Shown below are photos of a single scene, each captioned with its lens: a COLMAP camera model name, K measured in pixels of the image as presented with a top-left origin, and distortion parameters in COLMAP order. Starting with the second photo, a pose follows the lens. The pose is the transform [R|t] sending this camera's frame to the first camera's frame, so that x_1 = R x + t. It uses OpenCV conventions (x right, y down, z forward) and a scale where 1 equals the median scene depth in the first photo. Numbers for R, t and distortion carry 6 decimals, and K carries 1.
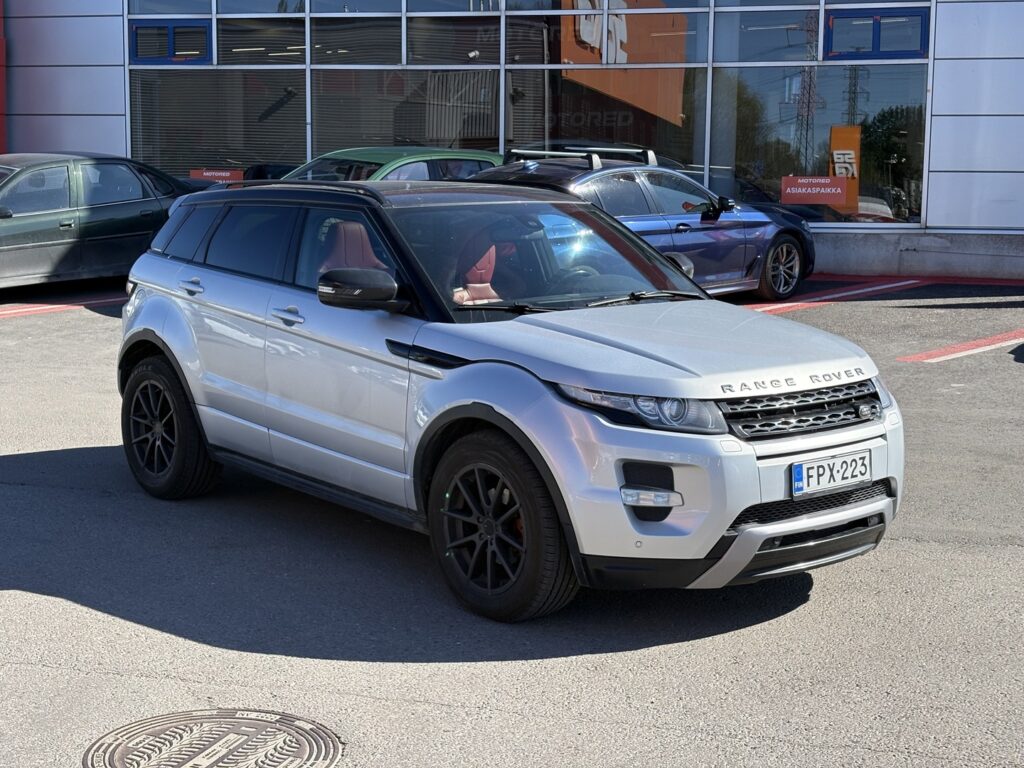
lens RADIAL K [[1481.8, 0, 512.0], [0, 1481.8, 384.0], [0, 0, 1]] dist [0.277820, -0.029793]
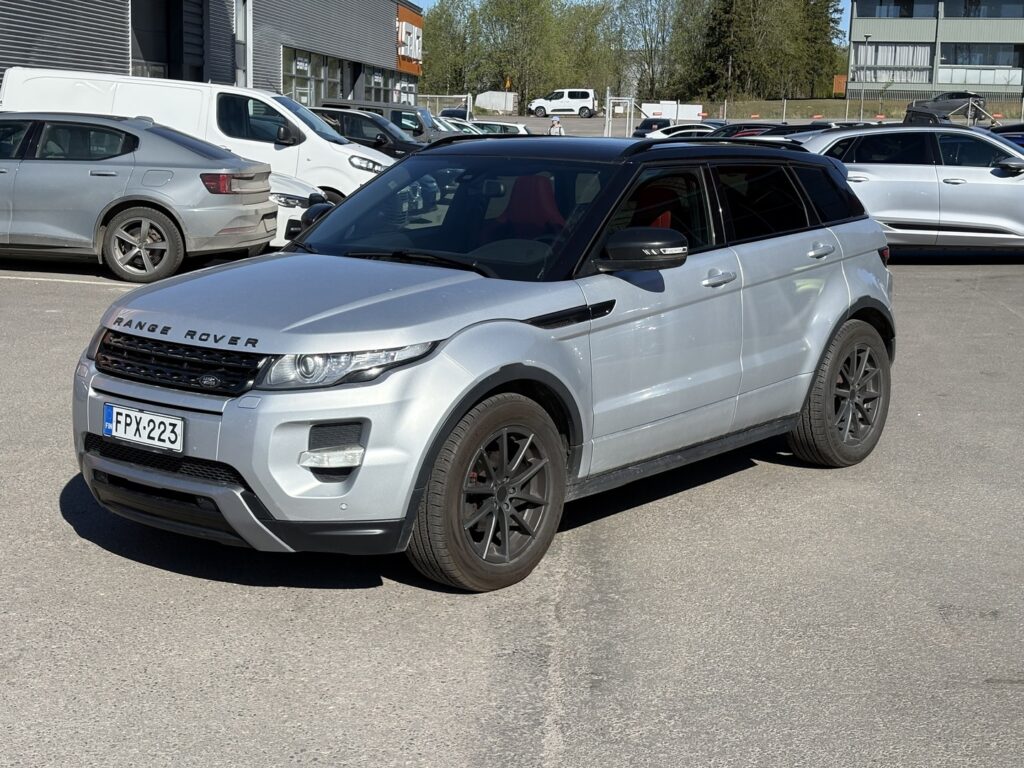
lens RADIAL K [[1576.2, 0, 512.0], [0, 1576.2, 384.0], [0, 0, 1]] dist [0.033055, 0.089112]
pose [[0.179401, 0.159015, -0.970840, 1.235717], [-0.162647, 0.978064, 0.130143, -0.138465], [0.970238, 0.134557, 0.201329, 1.025726]]
